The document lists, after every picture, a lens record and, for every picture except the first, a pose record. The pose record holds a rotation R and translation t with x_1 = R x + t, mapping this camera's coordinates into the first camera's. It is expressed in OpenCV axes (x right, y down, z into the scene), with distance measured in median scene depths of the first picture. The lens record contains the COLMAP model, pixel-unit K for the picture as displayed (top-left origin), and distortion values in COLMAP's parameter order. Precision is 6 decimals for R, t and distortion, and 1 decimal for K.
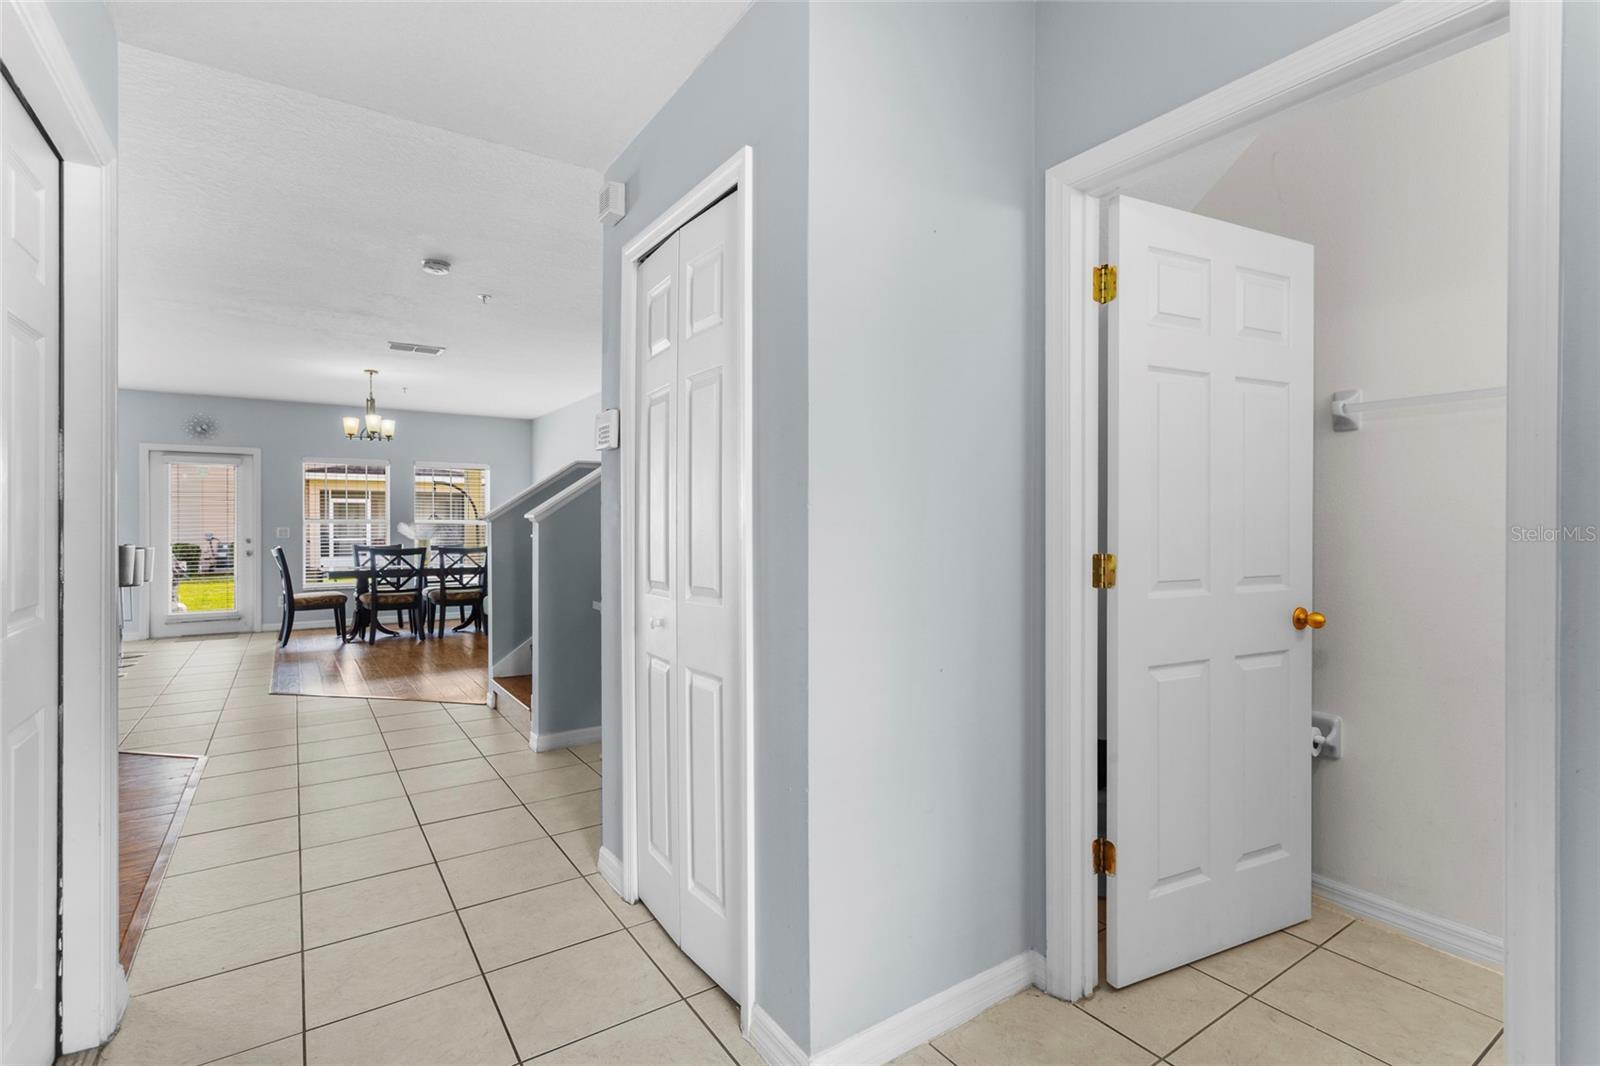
lens RADIAL K [[757.3, 0, 797.2], [0, 757.3, 528.6], [0, 0, 1]] dist [0.004051, -0.000388]
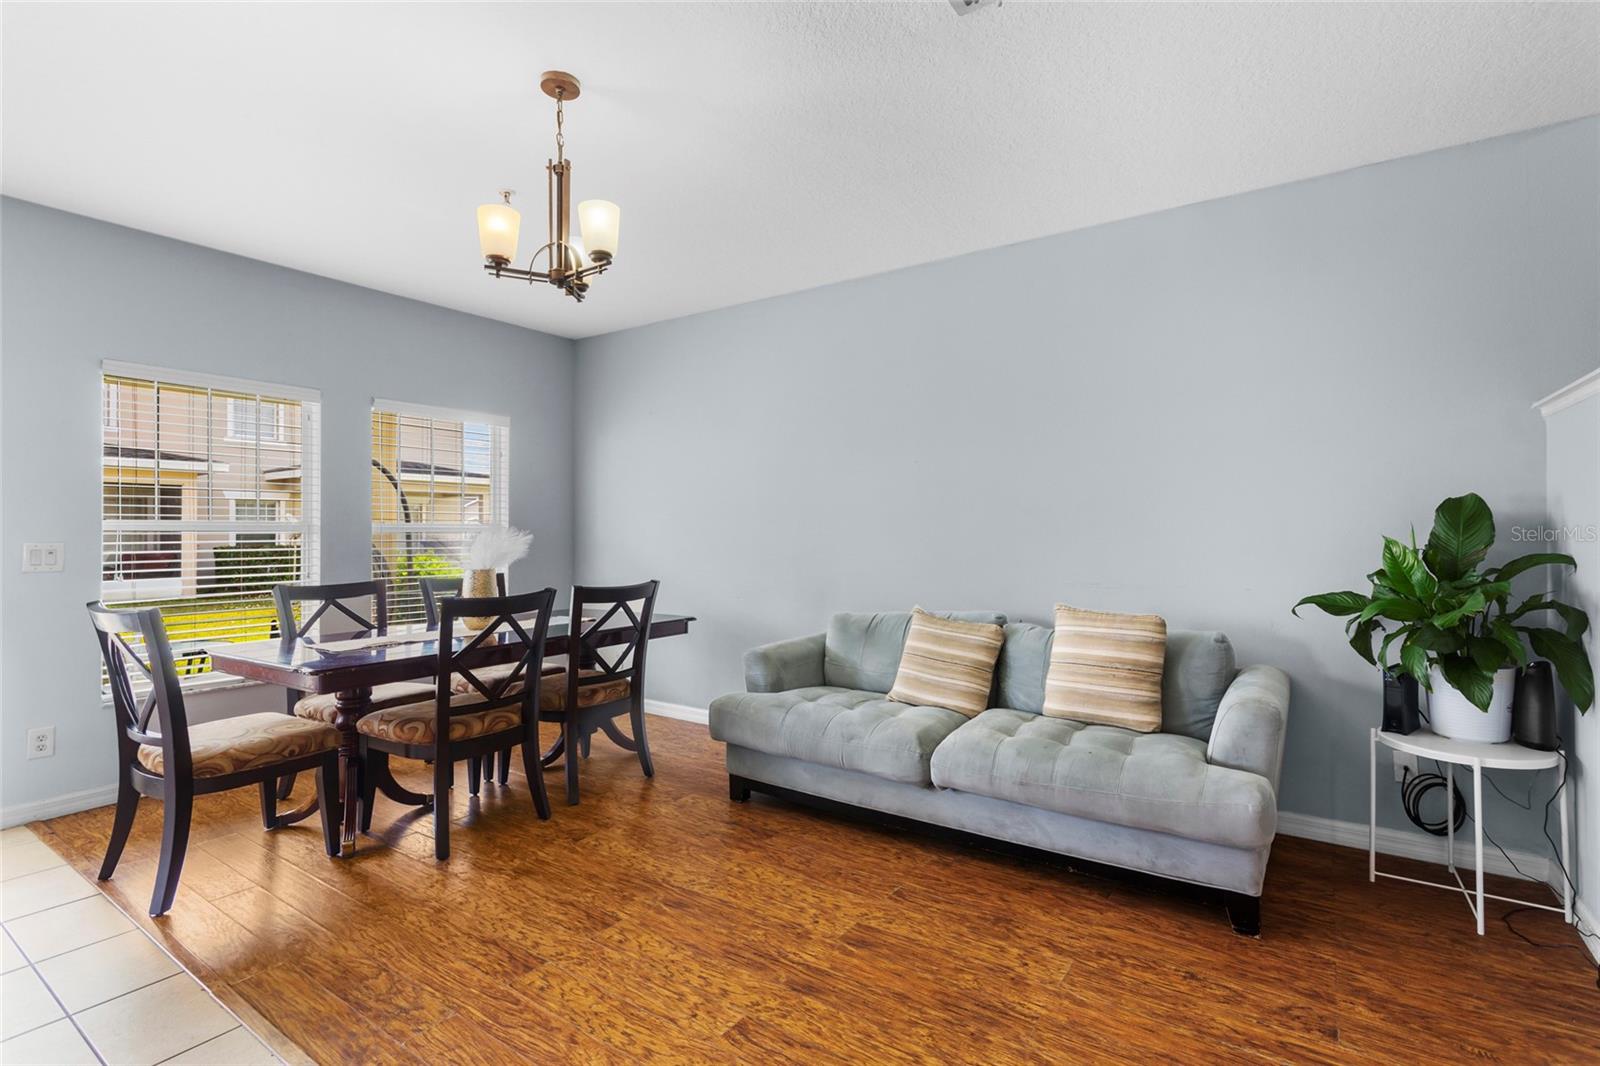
lens RADIAL K [[757.3, 0, 793.1], [0, 757.3, 529.2], [0, 0, 1]] dist [0.004051, -0.000388]
pose [[0.931563, -0.008970, 0.363468, -0.521808], [0.011289, 0.999927, -0.004256, -0.004440], [-0.363404, 0.008068, 0.931597, 0.573448]]
